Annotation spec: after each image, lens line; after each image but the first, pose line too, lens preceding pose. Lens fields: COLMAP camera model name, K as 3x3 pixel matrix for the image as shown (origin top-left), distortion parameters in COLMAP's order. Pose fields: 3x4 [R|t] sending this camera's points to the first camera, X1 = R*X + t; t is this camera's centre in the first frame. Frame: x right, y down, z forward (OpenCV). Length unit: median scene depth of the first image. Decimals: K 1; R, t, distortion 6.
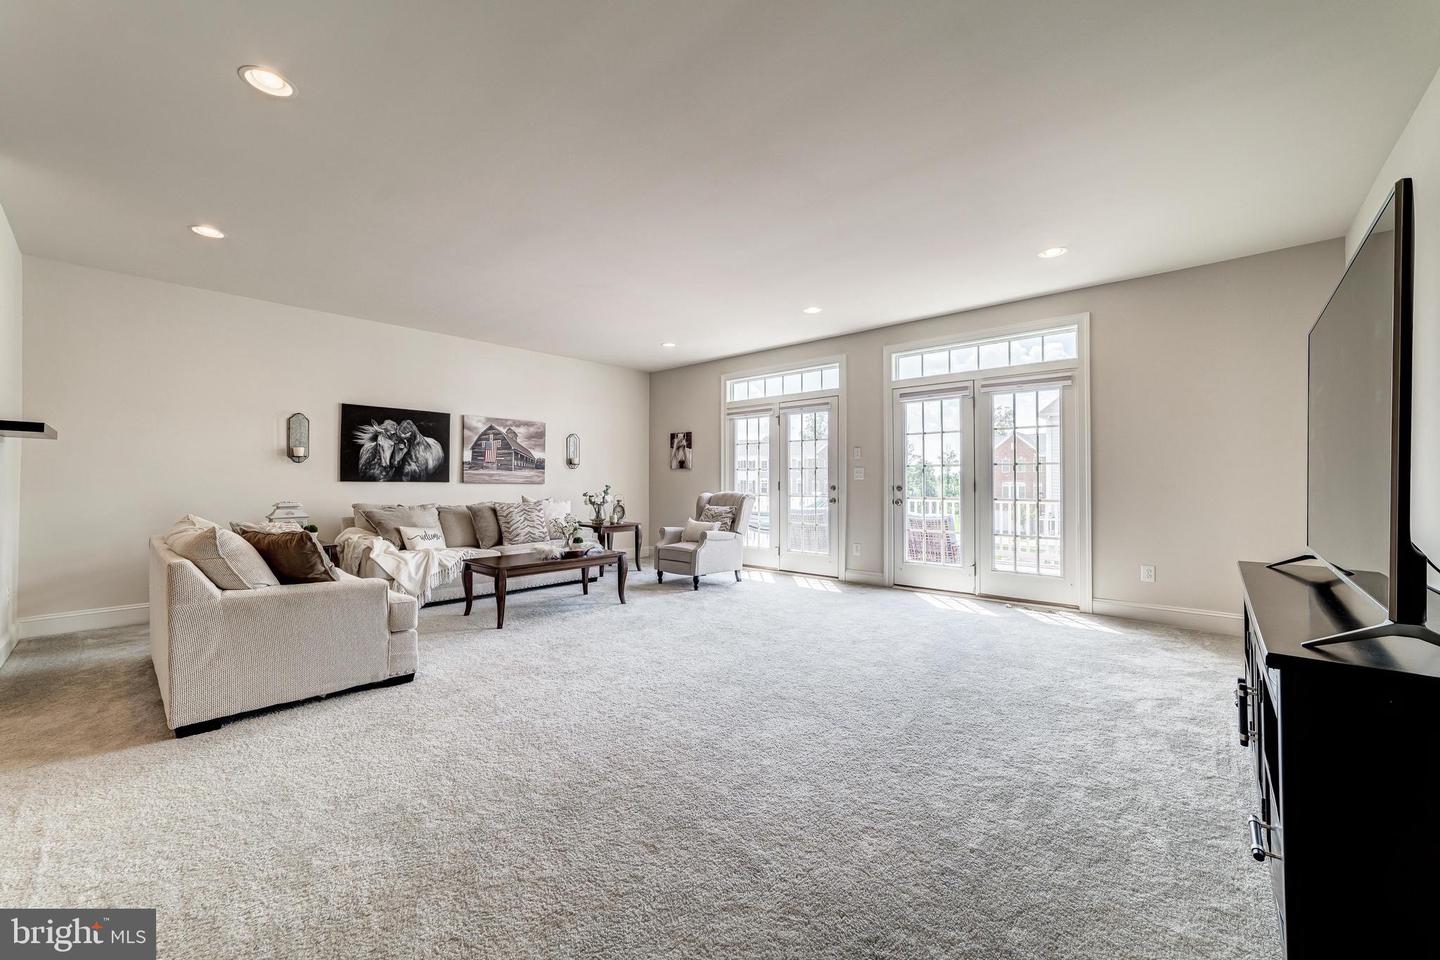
lens RADIAL K [[562.8, 0, 726.8], [0, 562.8, 471.1], [0, 0, 1]] dist [-0.006909, 0.003542]
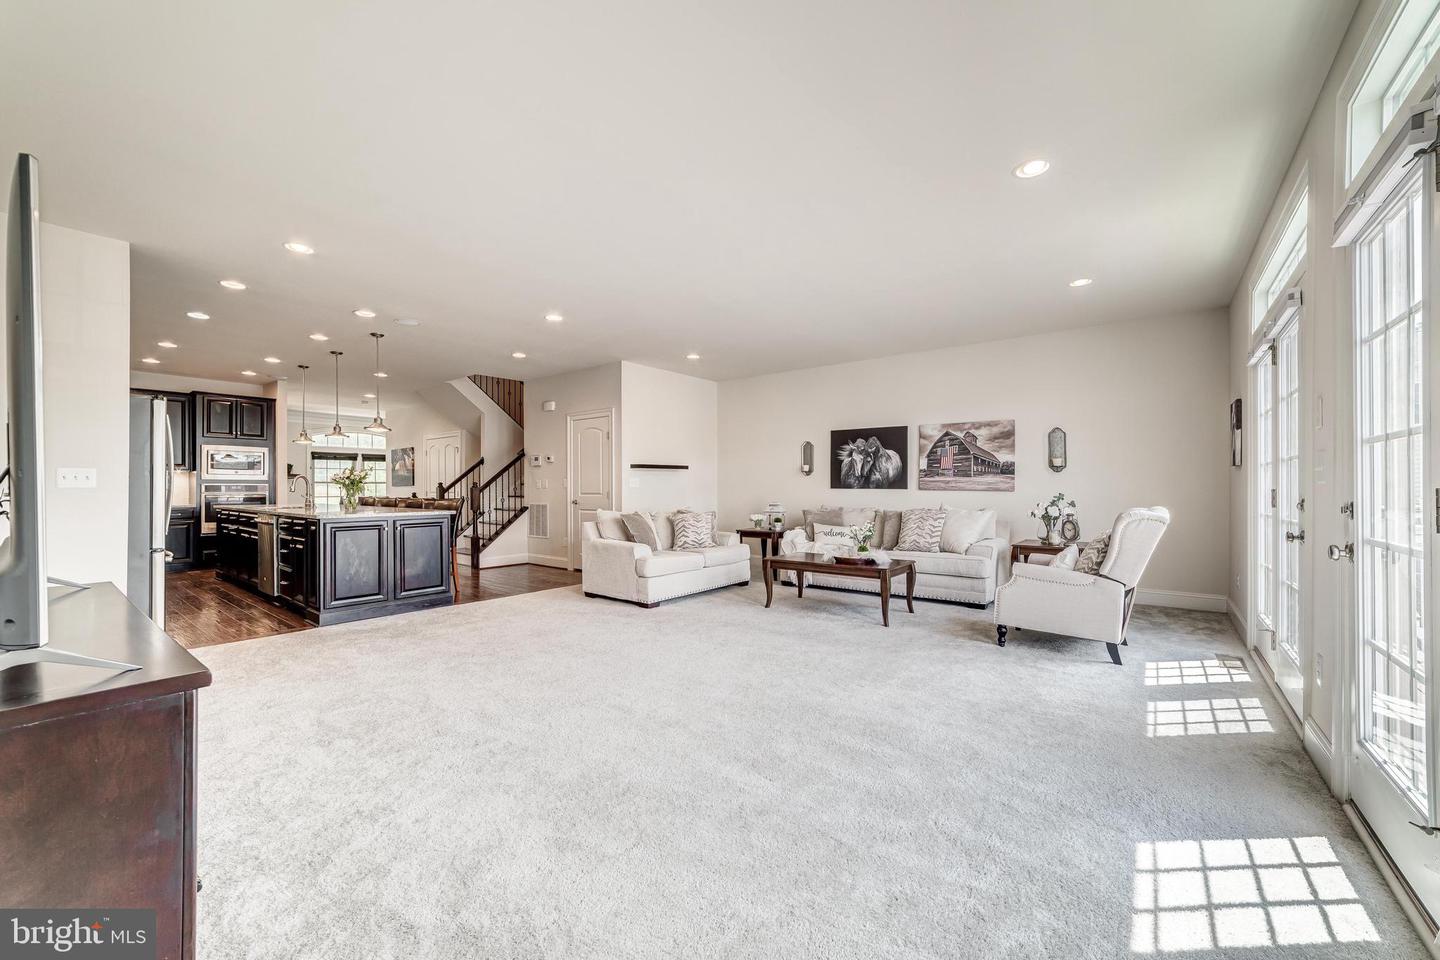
lens RADIAL K [[562.8, 0, 721.3], [0, 562.8, 480.0], [0, 0, 1]] dist [-0.006909, 0.003542]
pose [[0.062999, -0.015701, -0.997890, 0.565106], [0.017890, 0.999733, -0.014600, 0.011499], [0.997853, -0.016933, 0.063263, 0.568671]]
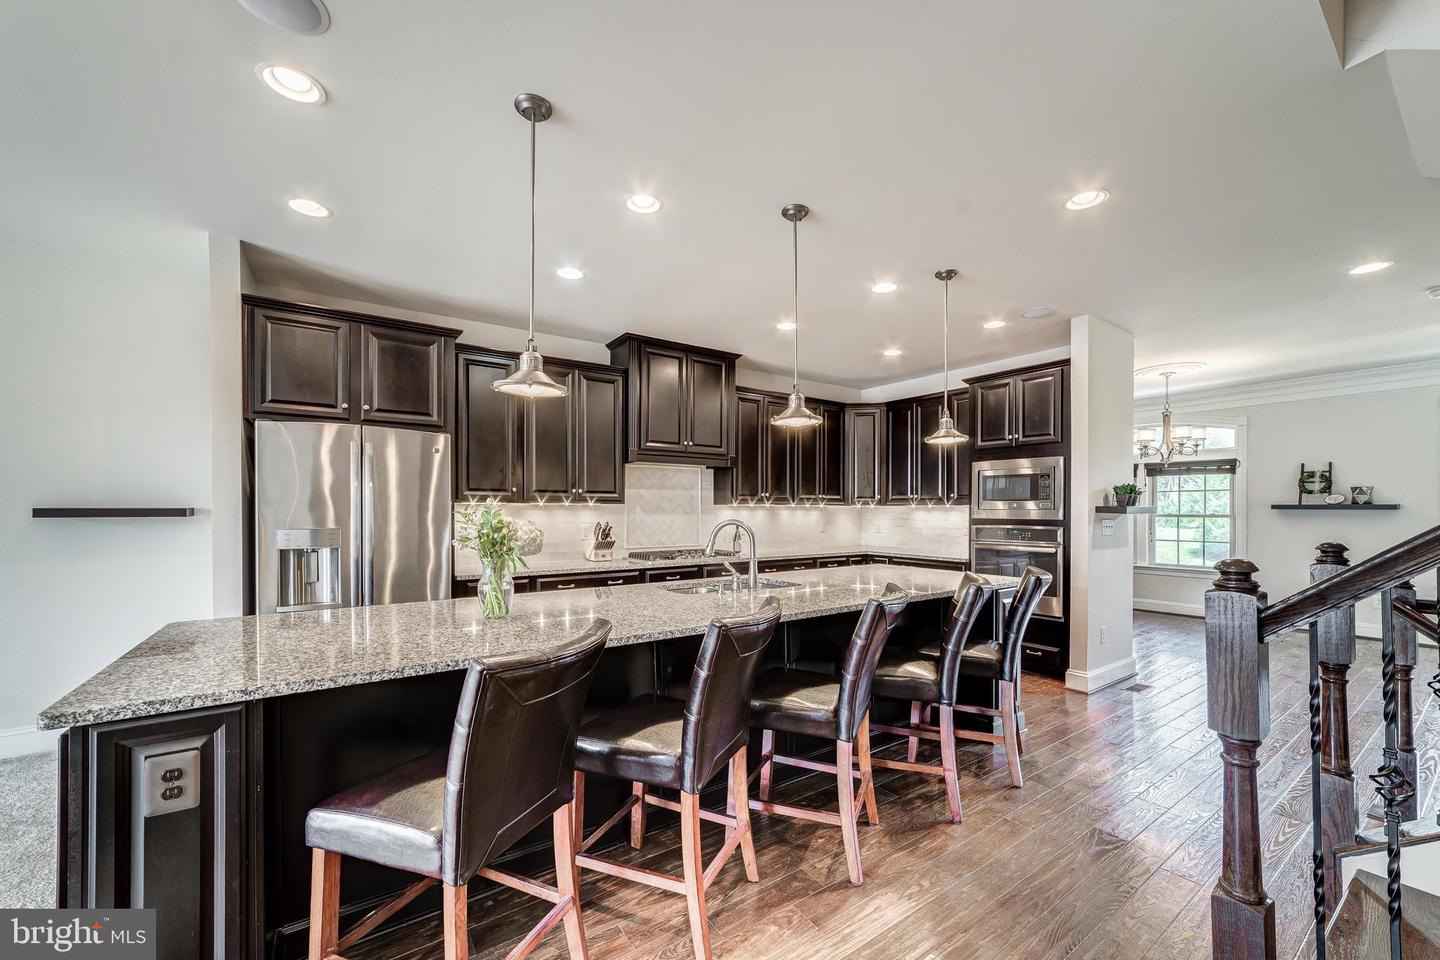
lens RADIAL K [[562.8, 0, 708.8], [0, 562.8, 508.4], [0, 0, 1]] dist [-0.006909, 0.003542]
pose [[-0.967071, -0.001312, 0.254503, -0.576607], [-0.006412, 0.999795, -0.019214, -0.025763], [-0.254425, -0.020213, -0.966881, 0.336169]]
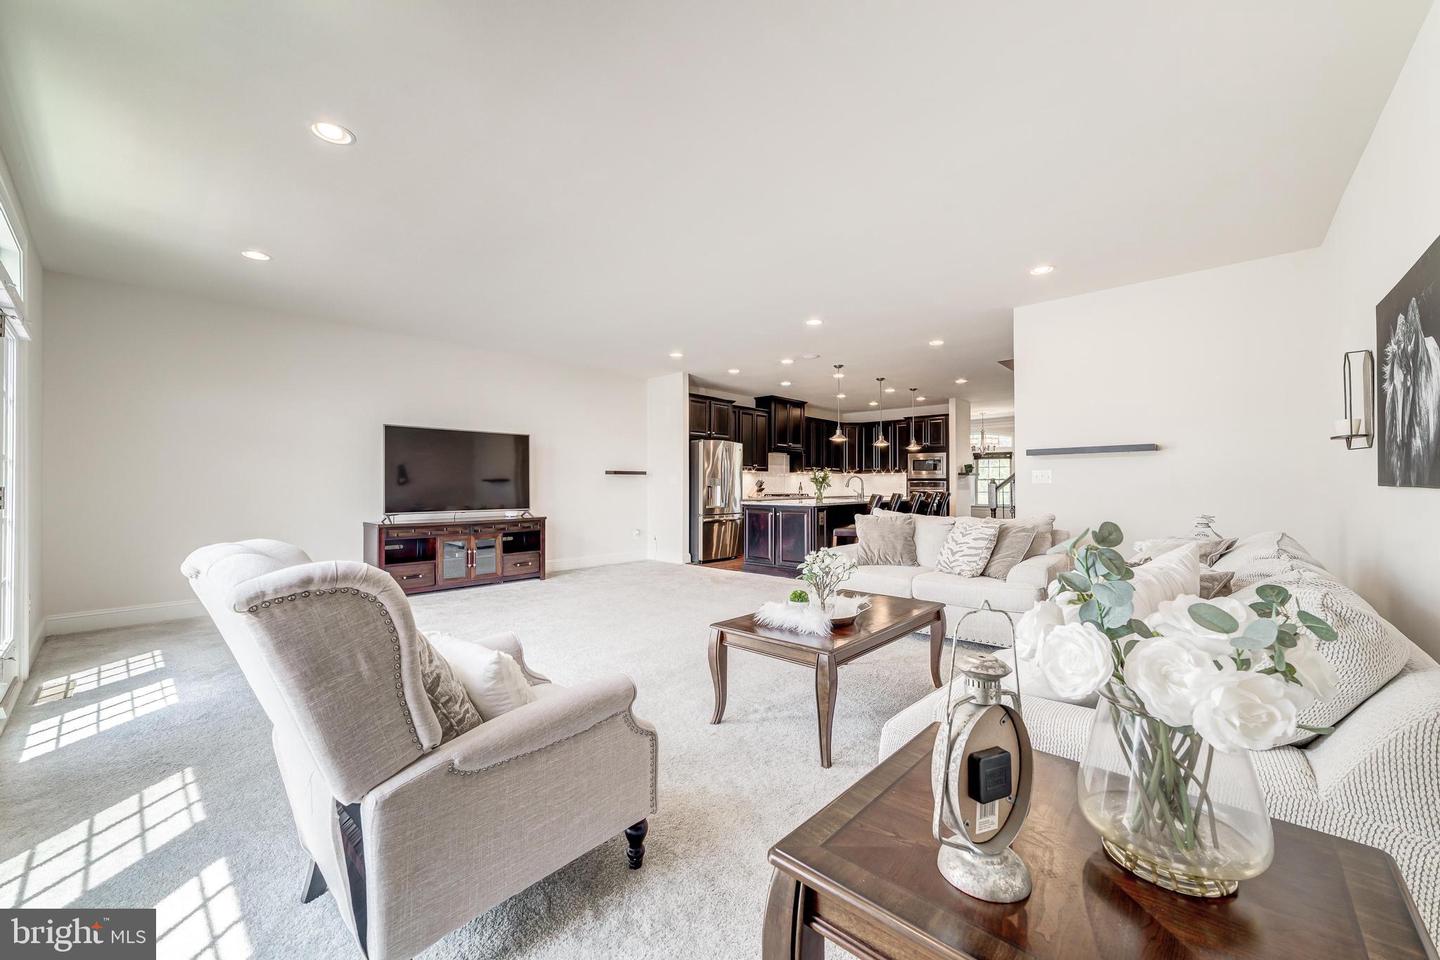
lens RADIAL K [[562.8, 0, 699.1], [0, 562.8, 482.9], [0, 0, 1]] dist [-0.006909, 0.003542]
pose [[-0.999123, 0.000580, 0.041874, -0.164745], [-0.000333, 0.999762, -0.021807, 0.021359], [-0.041877, -0.021802, -0.998885, 1.248279]]
